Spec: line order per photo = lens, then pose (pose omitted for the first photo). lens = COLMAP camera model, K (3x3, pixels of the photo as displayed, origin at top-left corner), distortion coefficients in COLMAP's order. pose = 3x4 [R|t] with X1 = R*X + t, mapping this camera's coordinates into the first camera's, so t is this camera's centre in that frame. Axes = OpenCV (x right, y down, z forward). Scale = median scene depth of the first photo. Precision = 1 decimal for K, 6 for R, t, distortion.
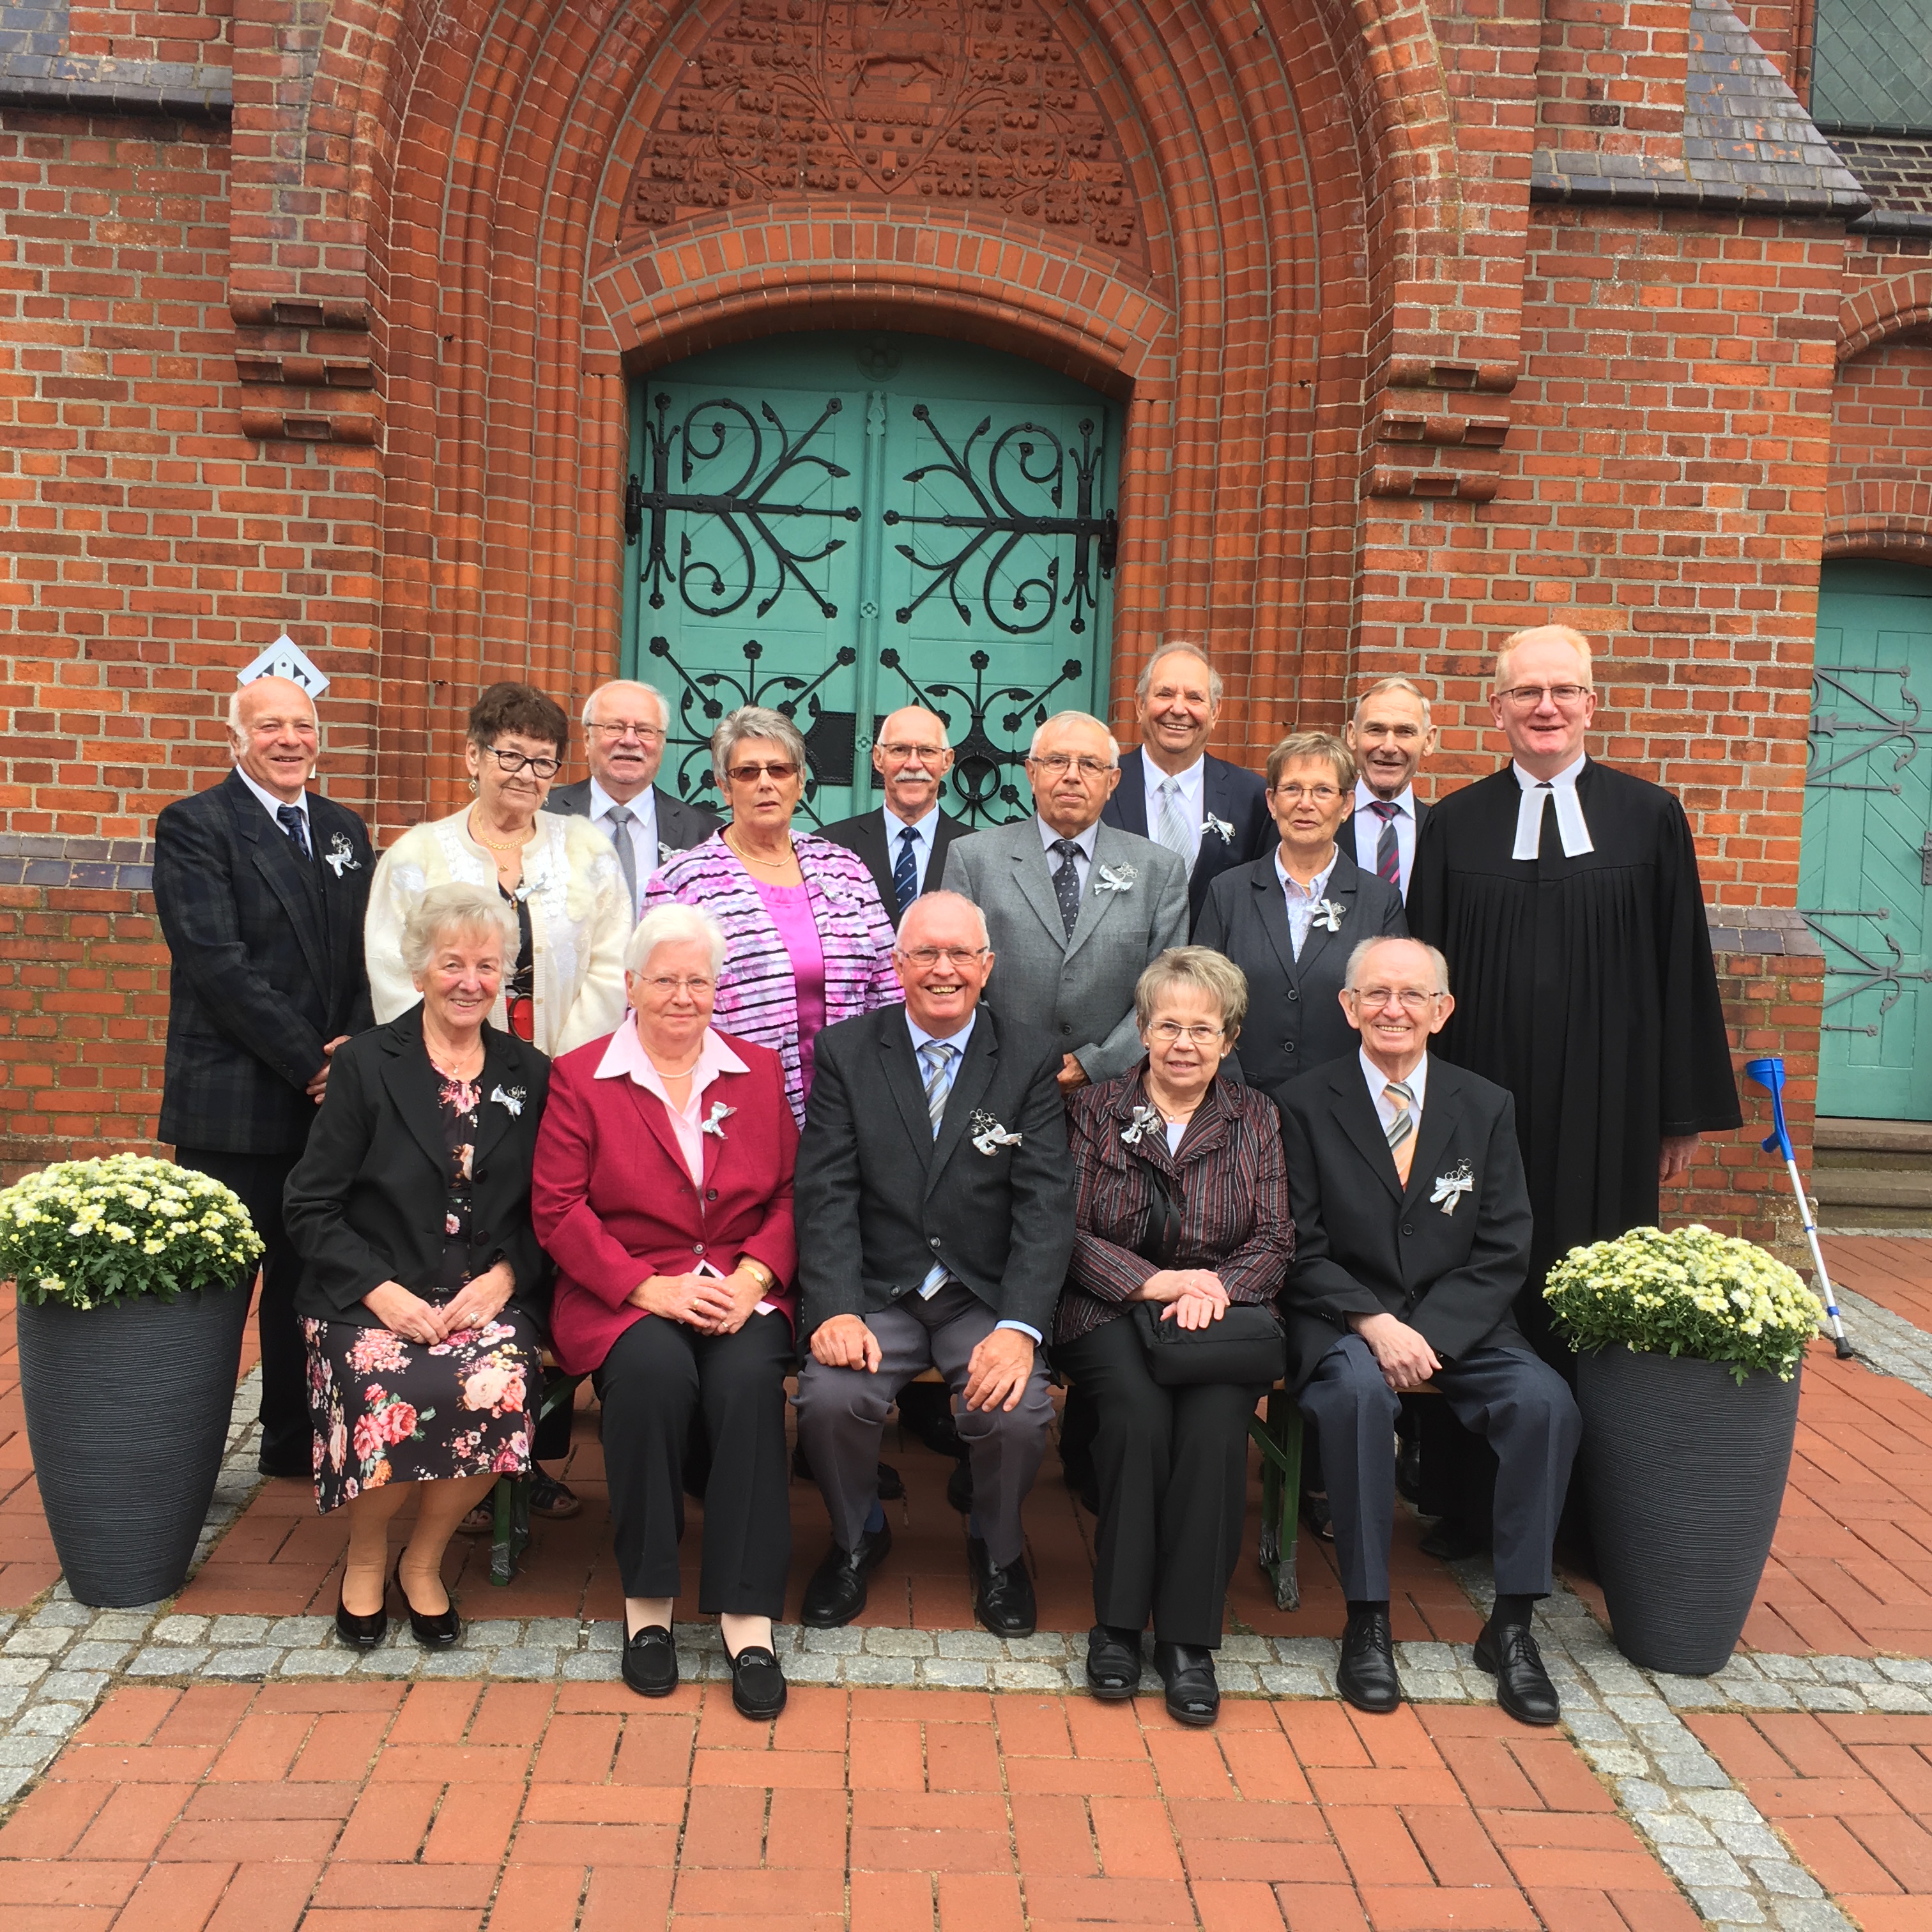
lens RADIAL K [[2169.5, 0, 966.0], [0, 2169.5, 966.0], [0, 0, 1]] dist [0.041958, -0.055681]
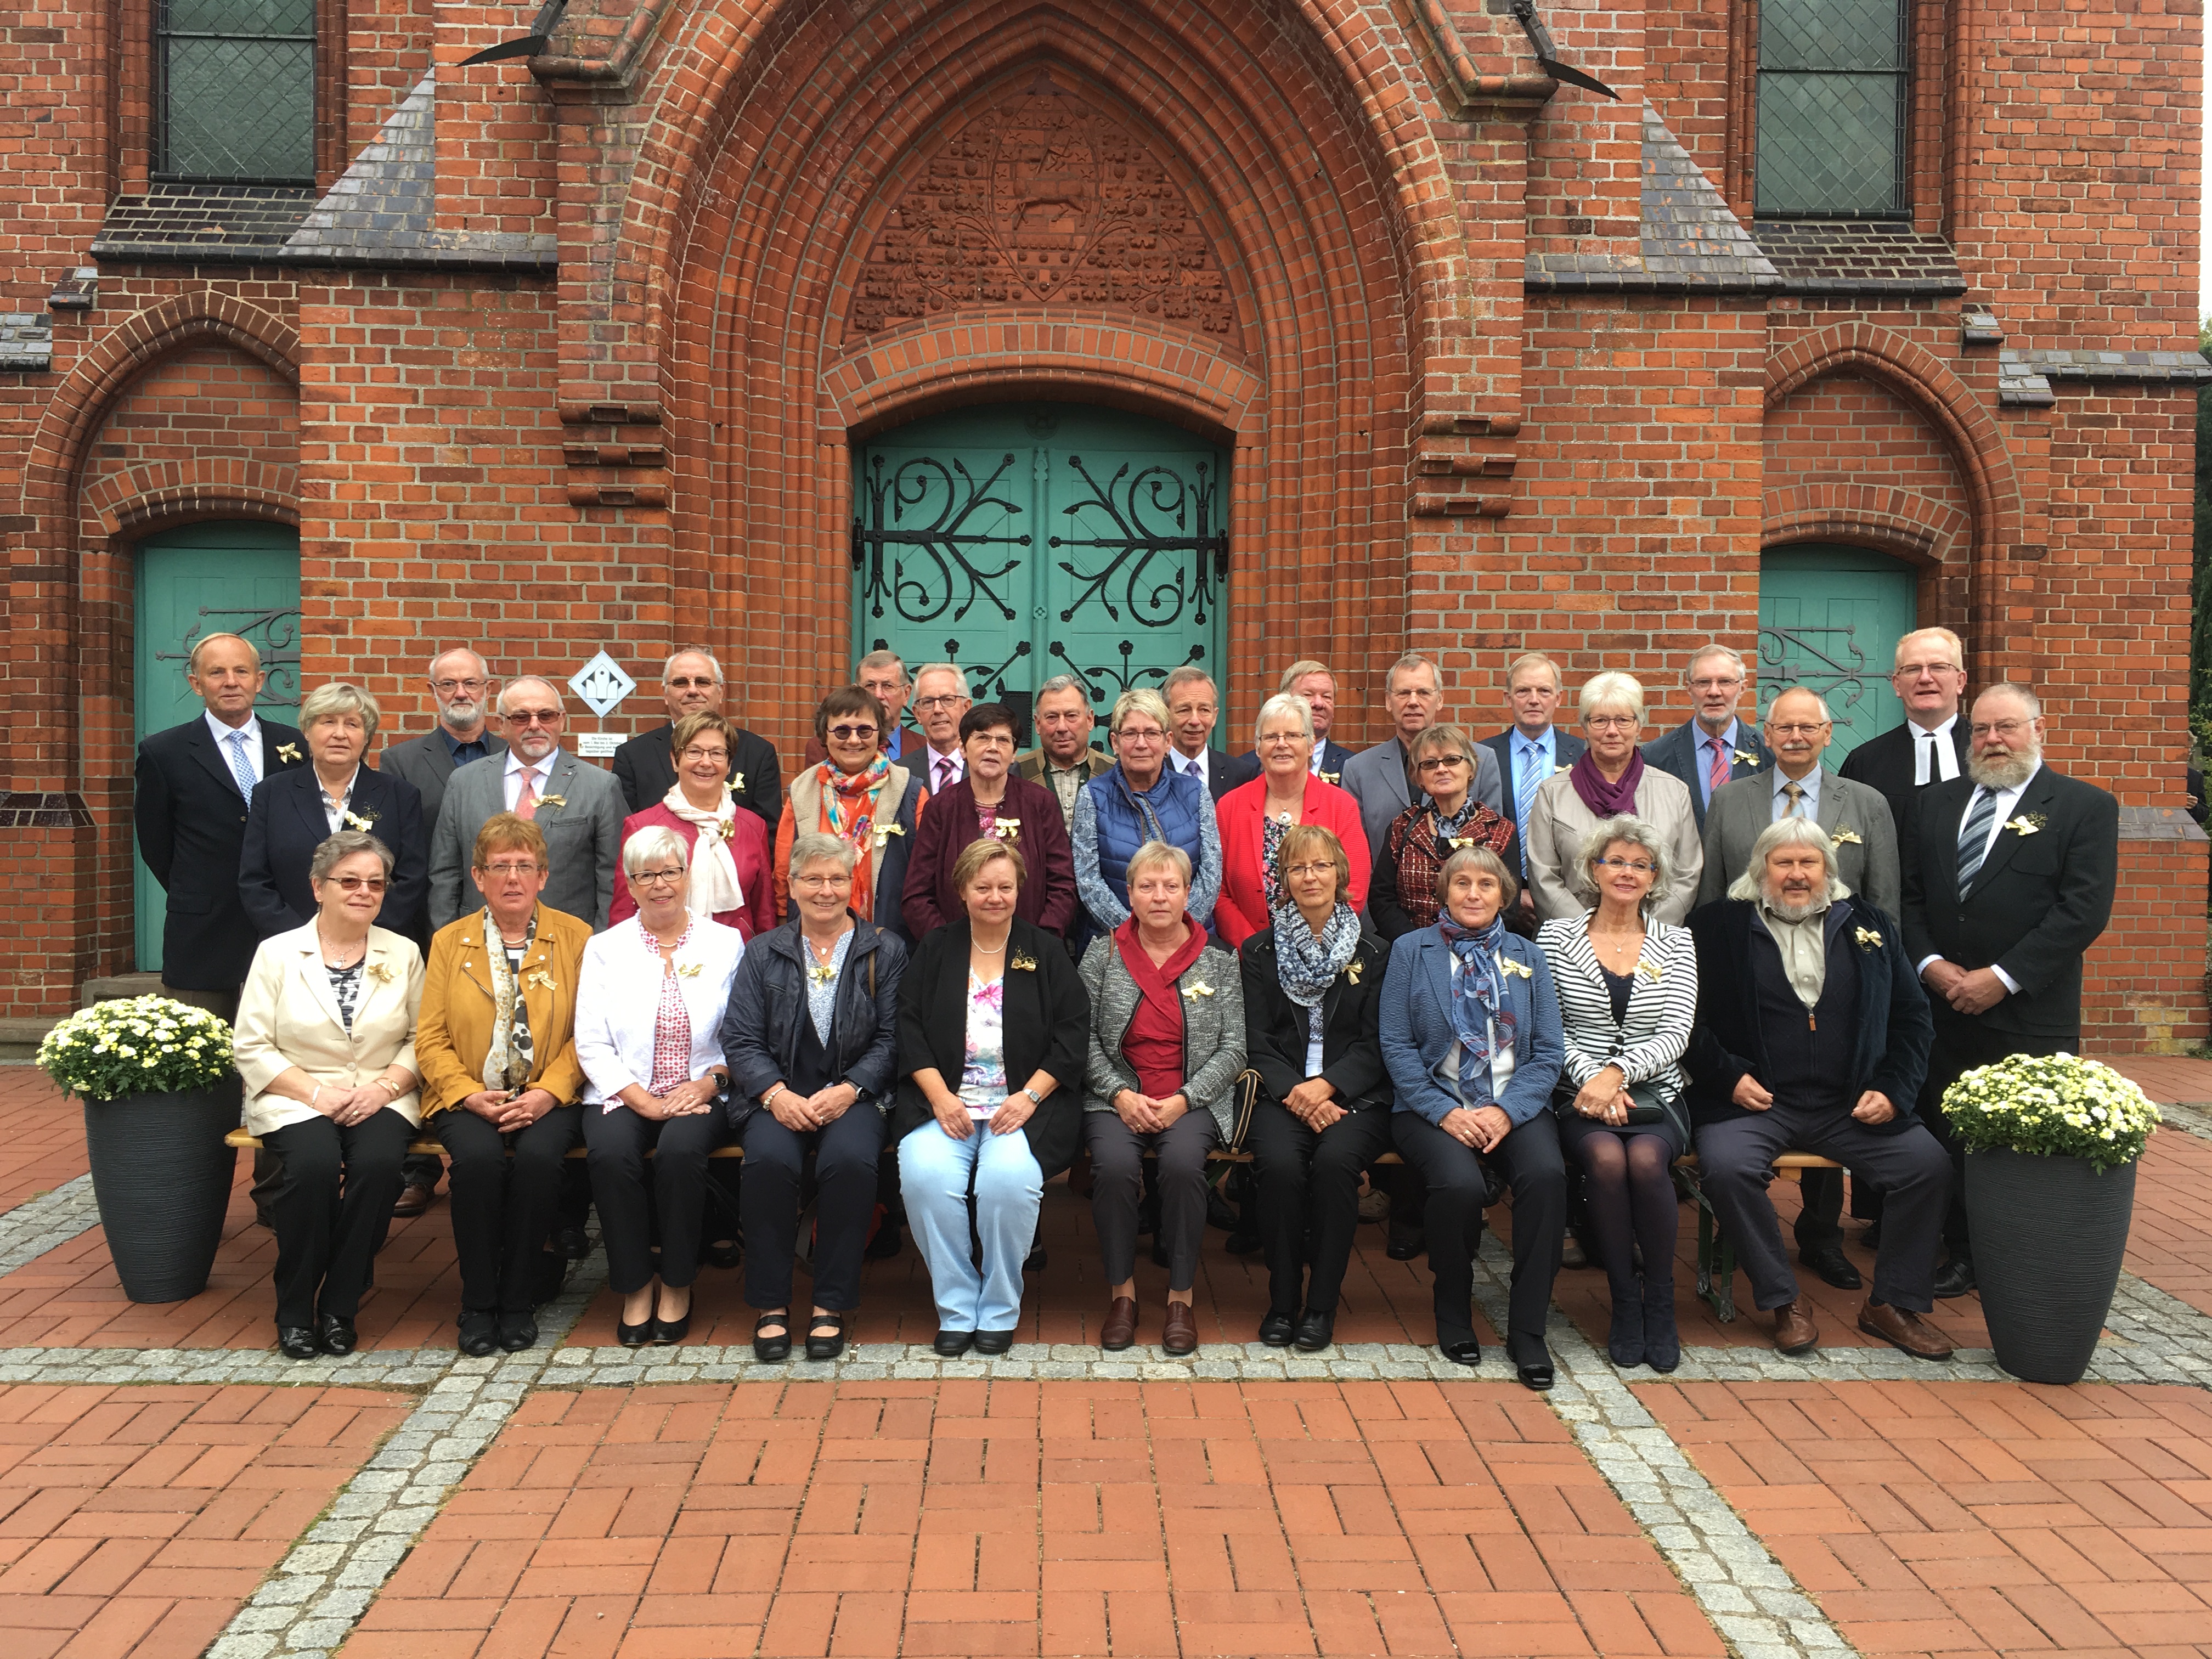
lens RADIAL K [[1866.7, 0, 1108.4], [0, 1866.7, 766.2], [0, 0, 1]] dist [0.032439, 0.001314]
pose [[0.999272, -0.034805, -0.015617, 0.012208], [0.033645, 0.997032, -0.069240, 0.008038], [0.017980, 0.068664, 0.997478, -0.126320]]
